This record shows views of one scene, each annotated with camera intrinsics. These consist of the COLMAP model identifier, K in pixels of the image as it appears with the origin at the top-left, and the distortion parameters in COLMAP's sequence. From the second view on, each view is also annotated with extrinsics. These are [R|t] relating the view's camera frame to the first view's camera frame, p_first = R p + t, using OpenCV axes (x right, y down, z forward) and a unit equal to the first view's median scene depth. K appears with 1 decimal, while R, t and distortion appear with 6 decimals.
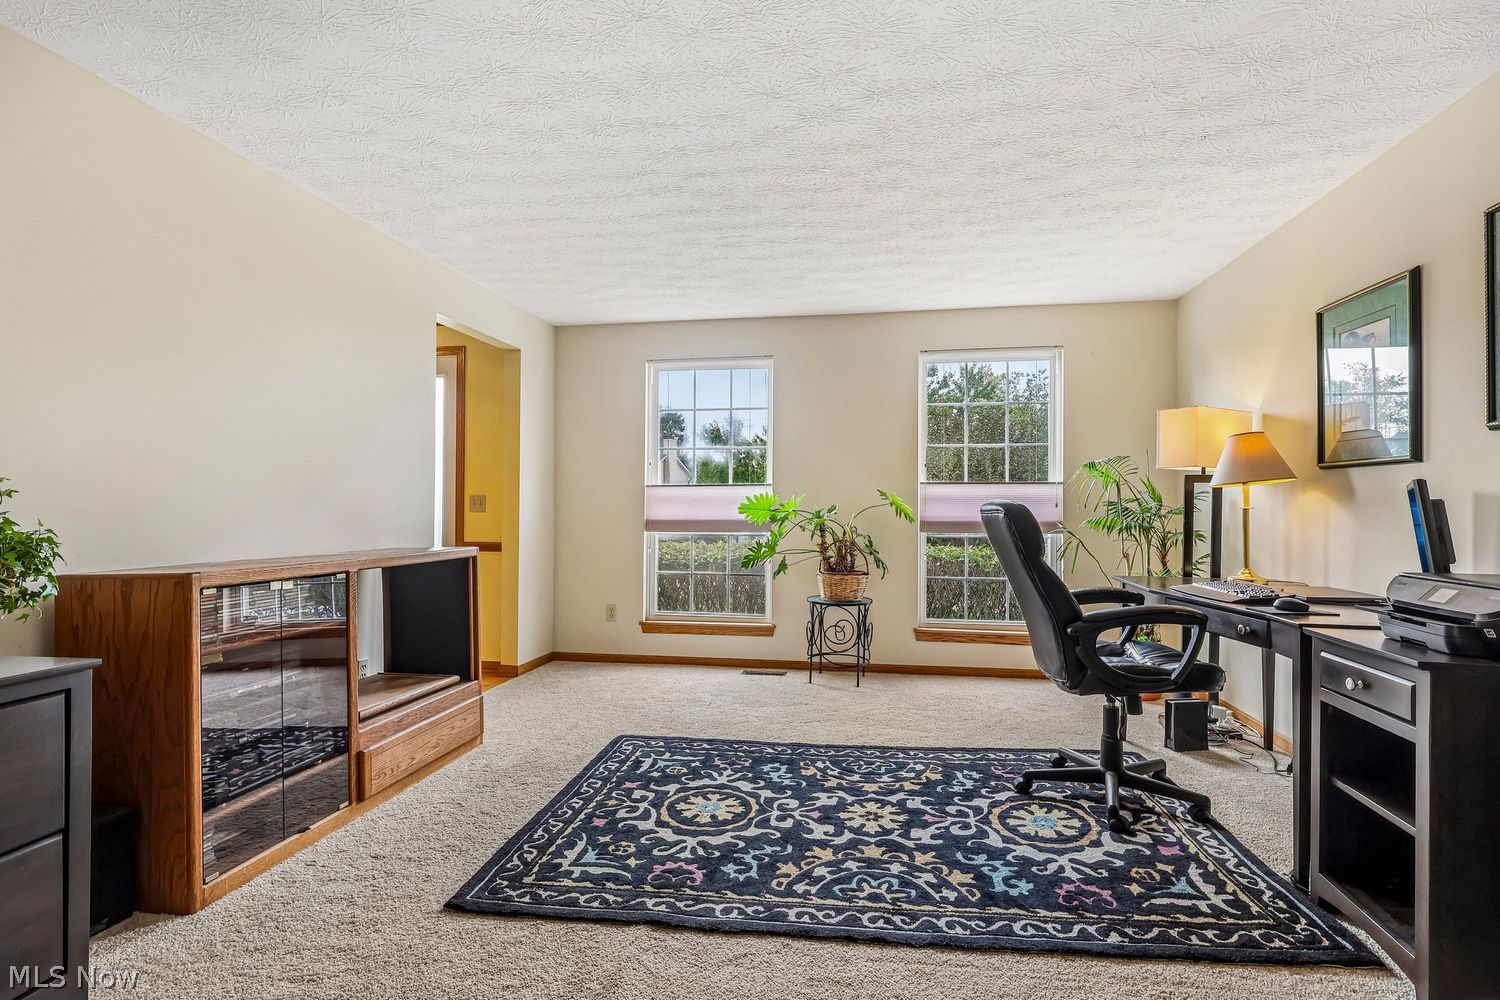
lens RADIAL K [[722.9, 0, 768.2], [0, 722.9, 513.8], [0, 0, 1]] dist [-0.001753, 0.001774]
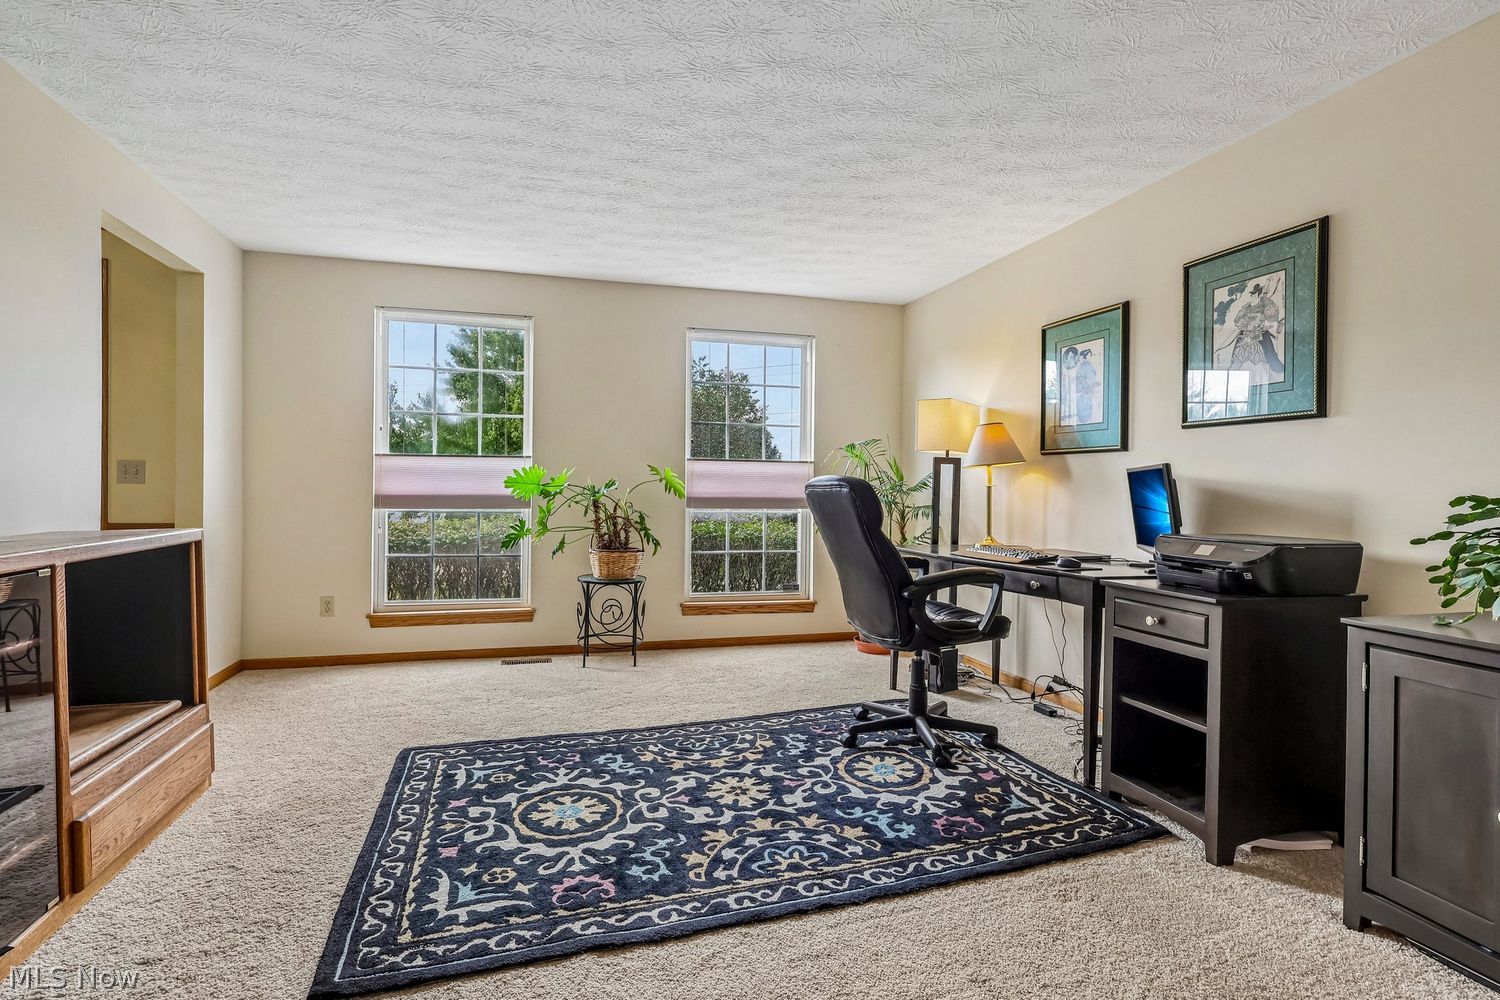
lens RADIAL K [[722.9, 0, 738.3], [0, 722.9, 504.0], [0, 0, 1]] dist [-0.001753, 0.001774]
pose [[0.907276, -0.002269, 0.420531, -0.269808], [-0.004935, 0.999859, 0.016042, 0.006342], [-0.420508, -0.016630, 0.907137, 0.098321]]
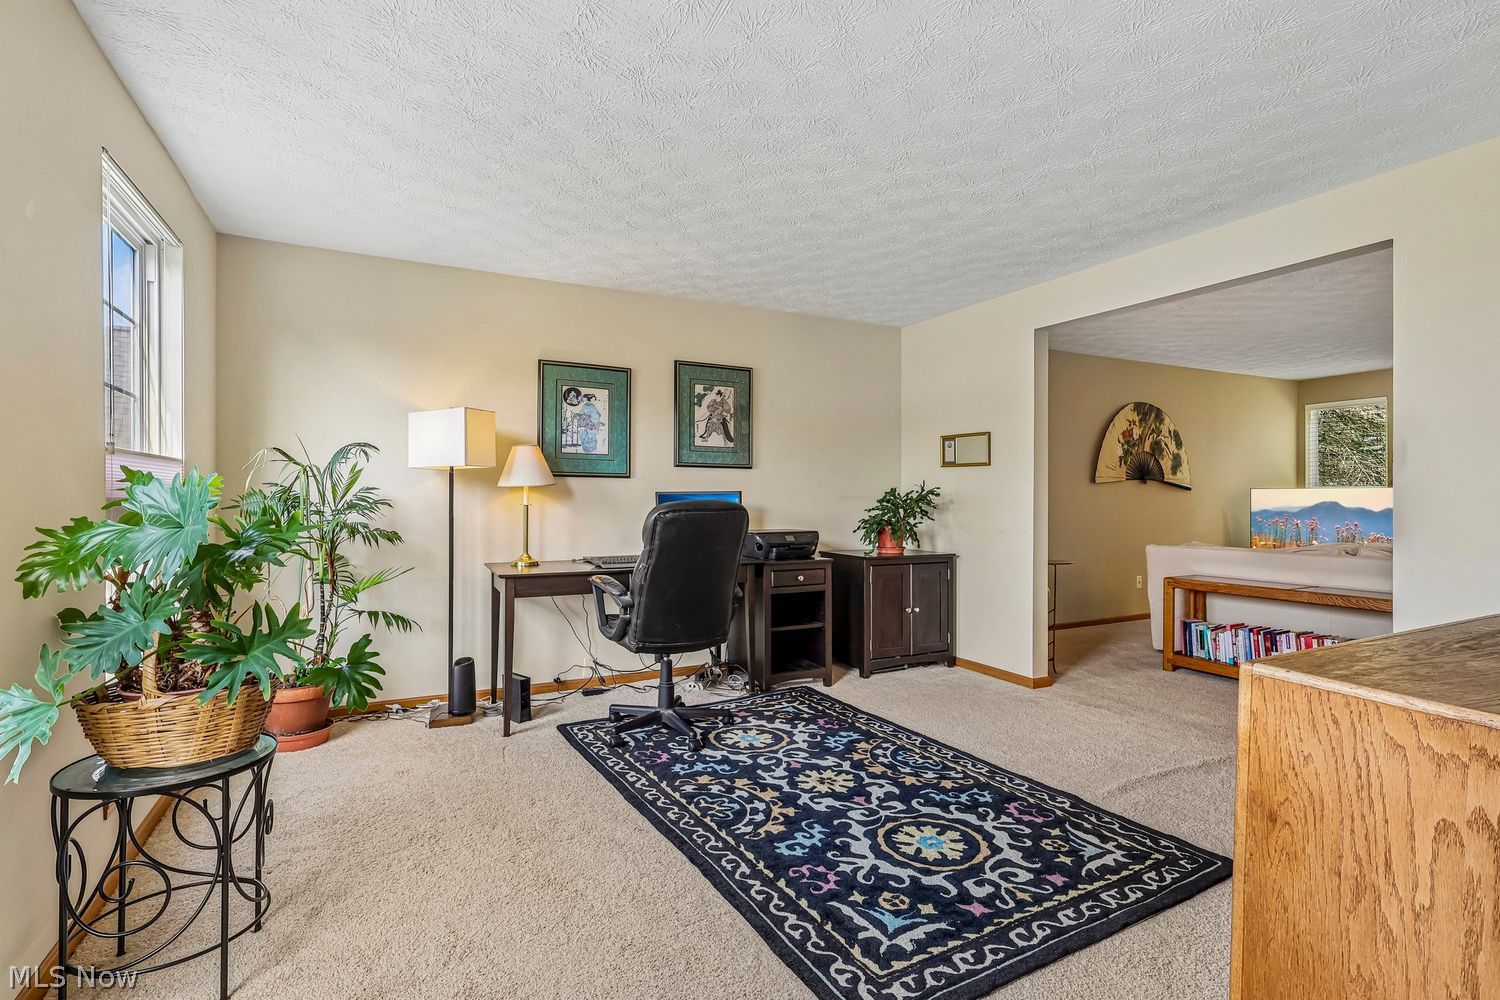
lens RADIAL K [[722.9, 0, 747.6], [0, 722.9, 498.7], [0, 0, 1]] dist [-0.001753, 0.001774]
pose [[-0.599584, -0.004456, 0.800300, -0.669677], [0.005577, 0.999937, 0.009745, -0.033241], [-0.800293, 0.010306, -0.599521, 1.731861]]
